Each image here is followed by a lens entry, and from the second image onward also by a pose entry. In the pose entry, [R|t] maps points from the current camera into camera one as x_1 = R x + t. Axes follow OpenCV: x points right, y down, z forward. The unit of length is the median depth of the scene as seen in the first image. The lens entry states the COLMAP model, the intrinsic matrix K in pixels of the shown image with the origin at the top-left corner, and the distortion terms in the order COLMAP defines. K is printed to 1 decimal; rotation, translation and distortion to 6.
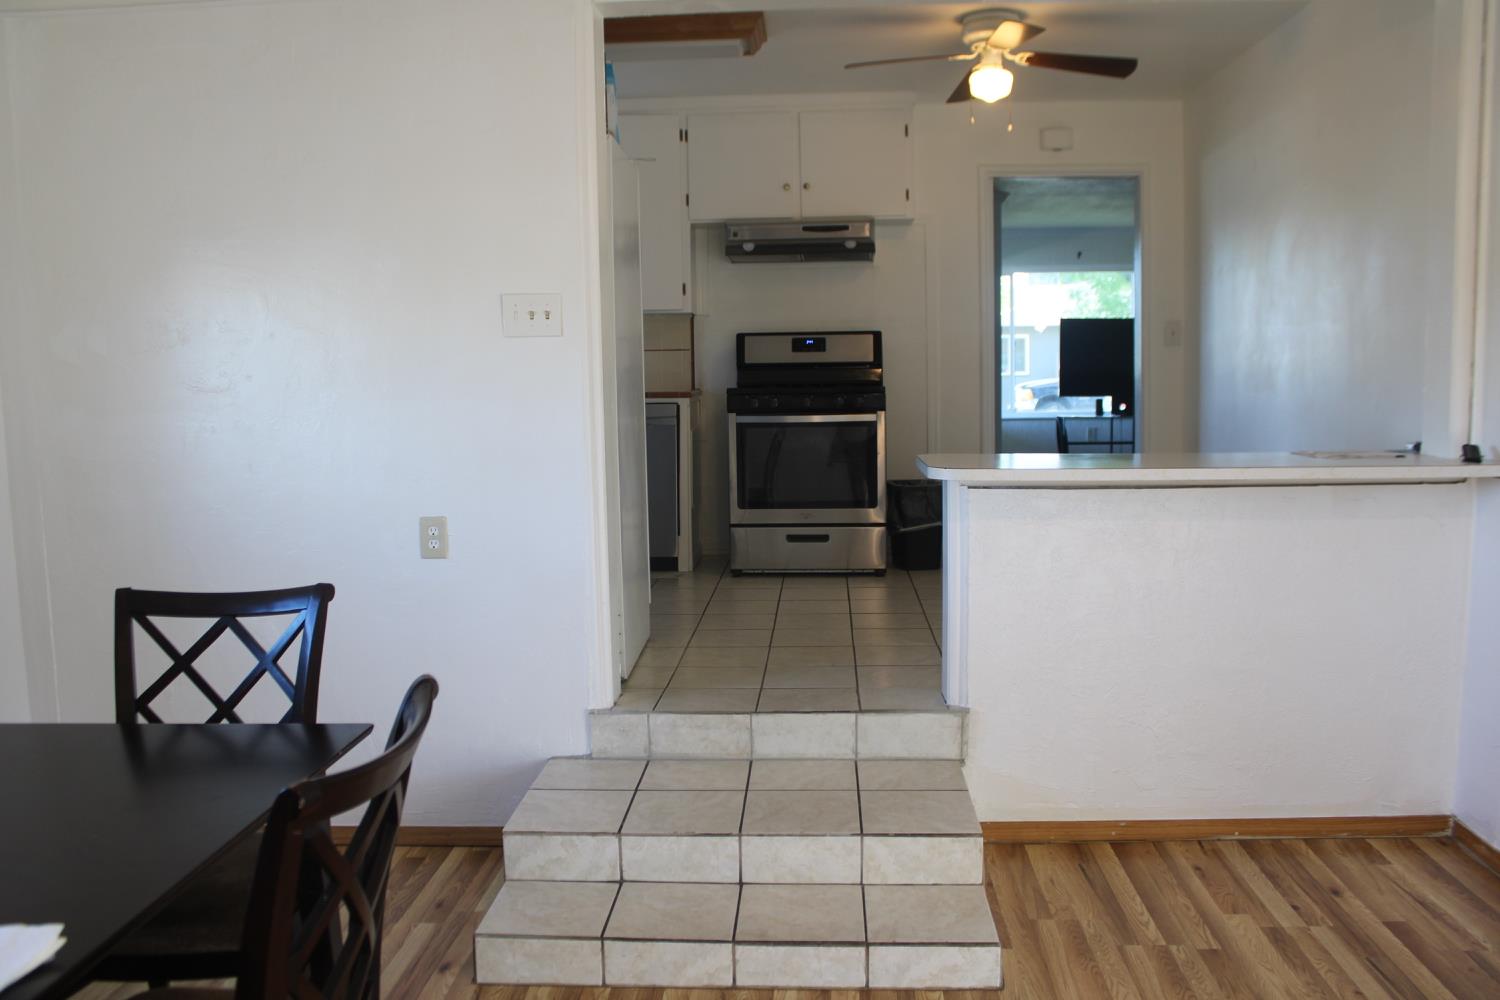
lens RADIAL K [[1243.7, 0, 738.3], [0, 1243.7, 505.3], [0, 0, 1]] dist [-0.165204, 0.145717]
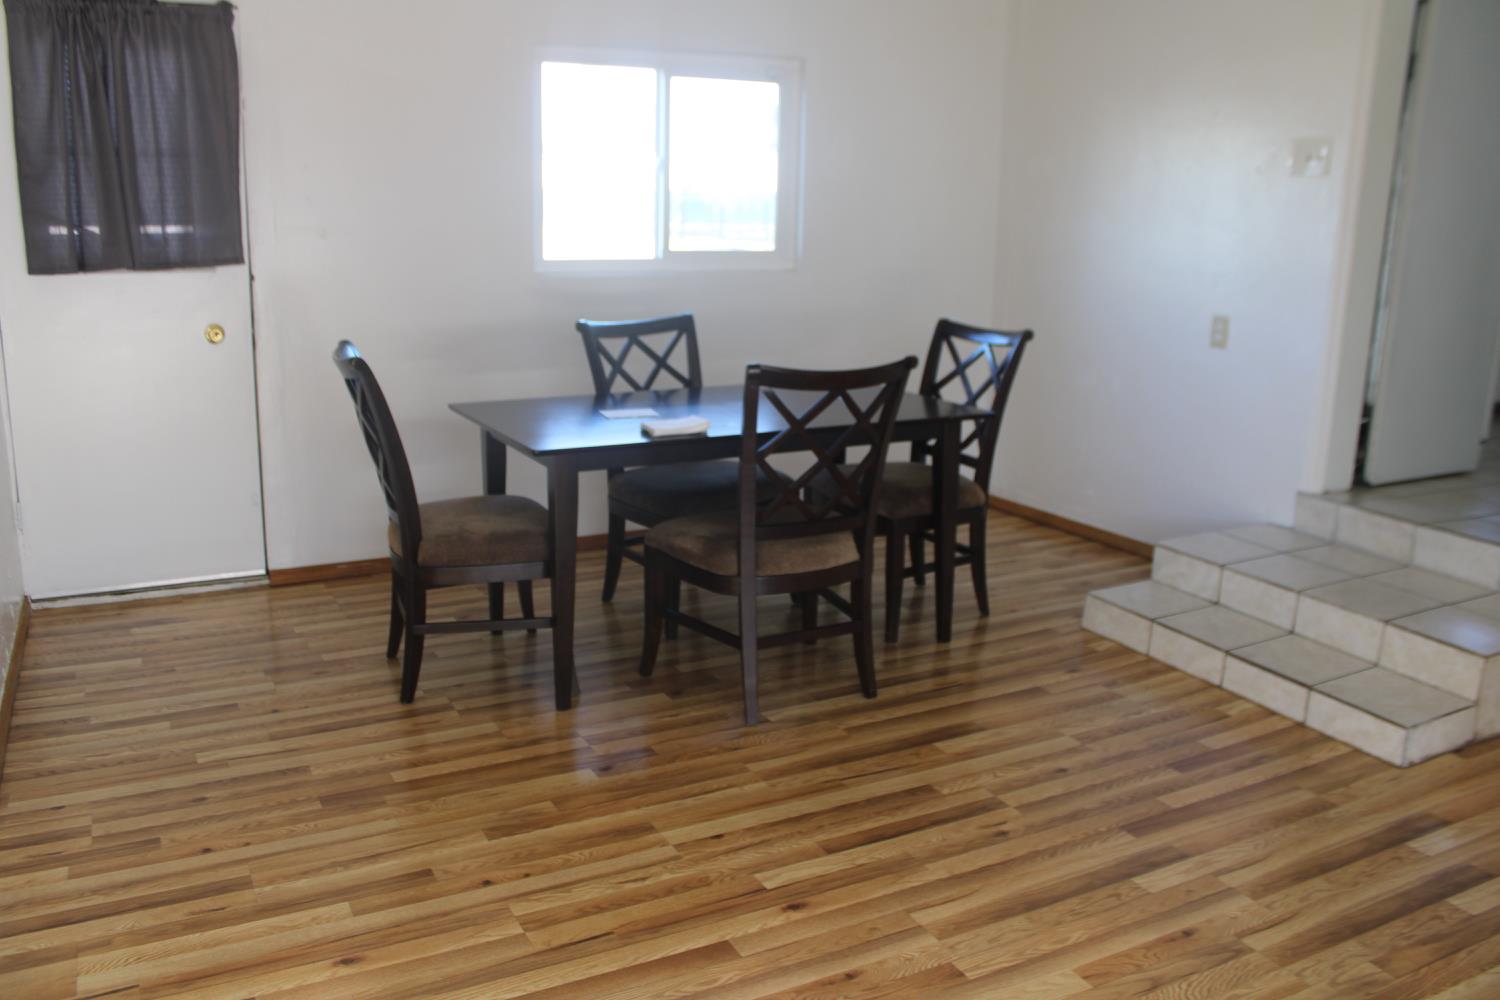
lens RADIAL K [[1243.7, 0, 738.3], [0, 1243.7, 505.3], [0, 0, 1]] dist [-0.165204, 0.145717]
pose [[0.521443, 0.240604, -0.818662, 0.667921], [-0.124728, 0.970609, 0.205816, 0.004818], [0.844121, -0.005211, 0.536128, -0.115809]]
